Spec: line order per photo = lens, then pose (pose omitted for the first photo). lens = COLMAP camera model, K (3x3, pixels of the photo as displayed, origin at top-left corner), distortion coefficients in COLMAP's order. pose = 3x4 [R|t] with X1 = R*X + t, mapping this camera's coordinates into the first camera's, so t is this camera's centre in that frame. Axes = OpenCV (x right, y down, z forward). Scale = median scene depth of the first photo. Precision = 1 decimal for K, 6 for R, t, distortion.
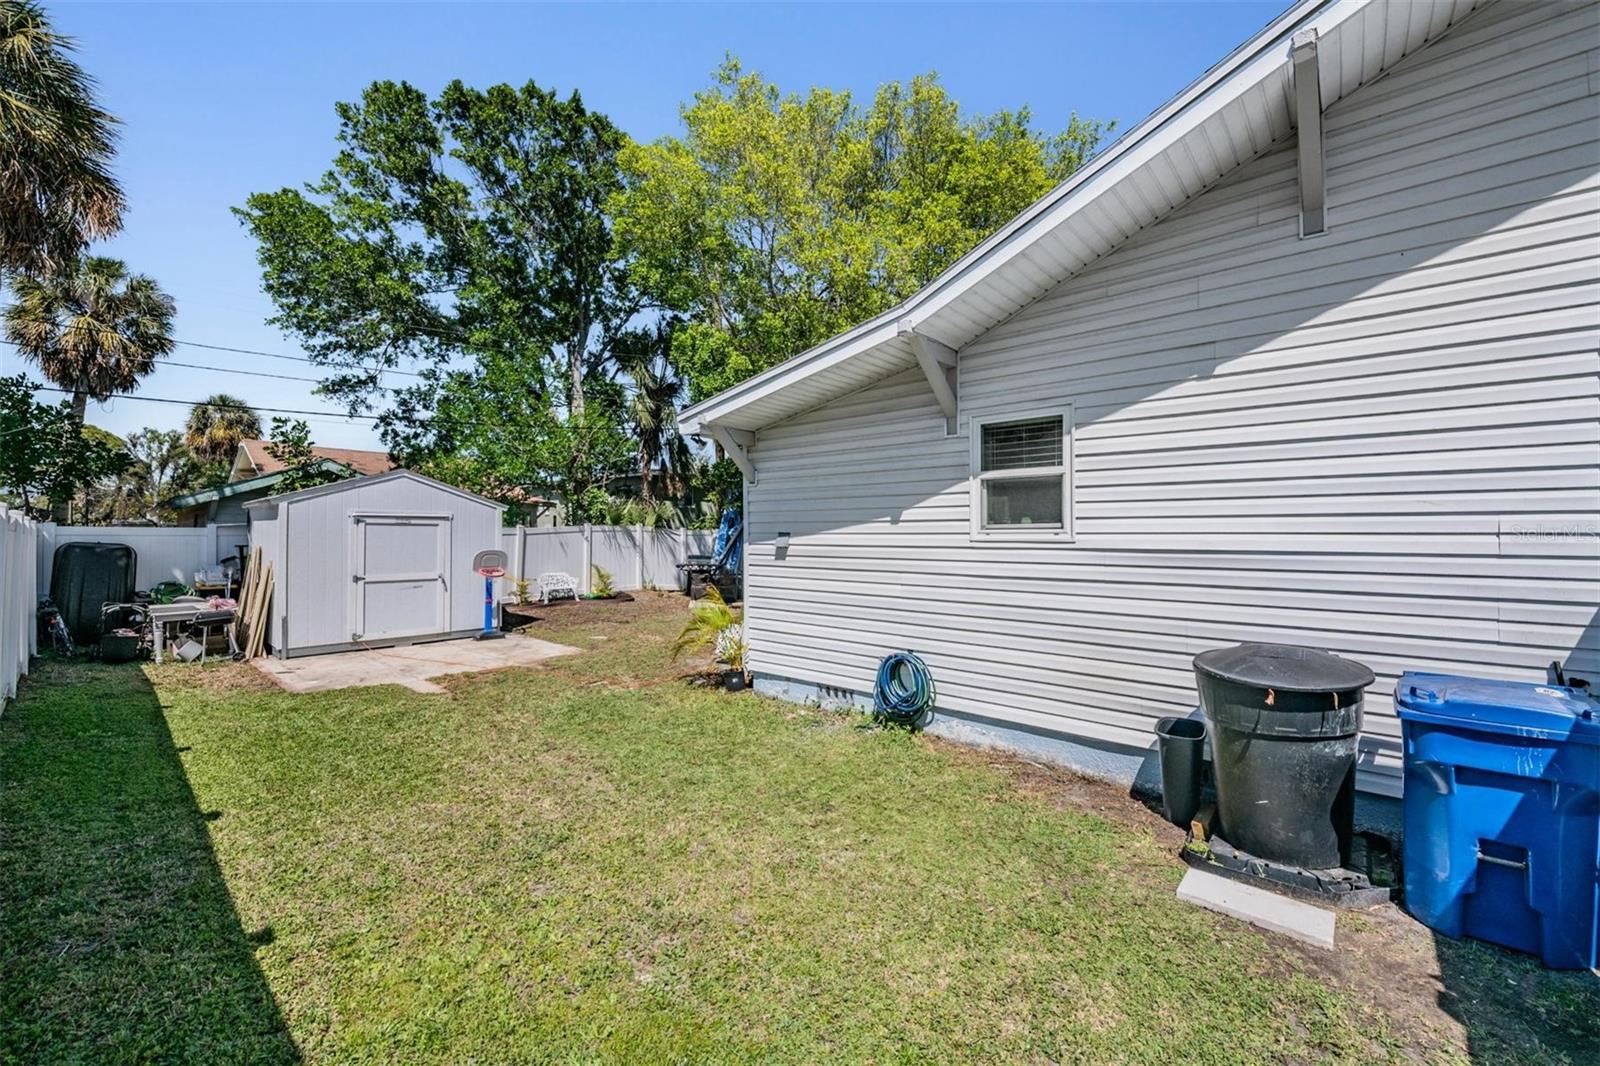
lens RADIAL K [[641.8, 0, 802.0], [0, 641.8, 538.4], [0, 0, 1]] dist [-0.006195, -0.006525]
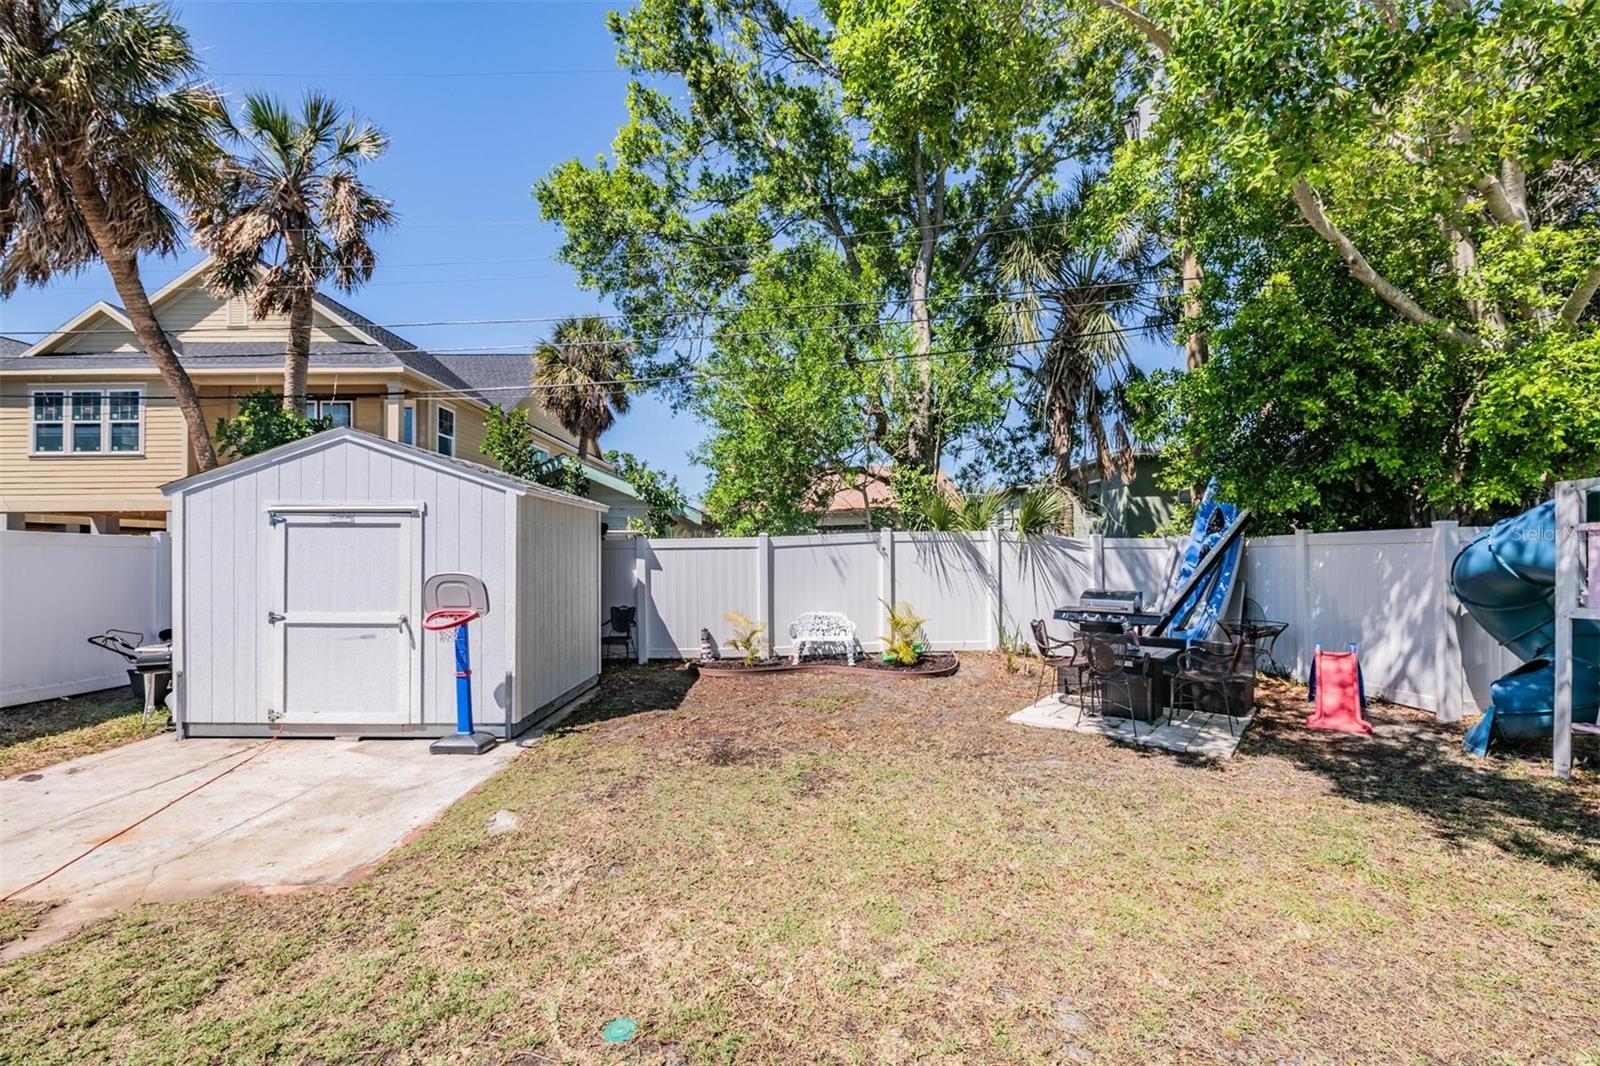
lens RADIAL K [[623.2, 0, 800.9], [0, 623.2, 550.0], [0, 0, 1]] dist [0.012794, -0.006067]
pose [[0.651981, -0.007074, -0.758202, 0.036793], [-0.004197, 0.999907, -0.012938, 0.003541], [0.758224, 0.011617, 0.651891, 0.590854]]
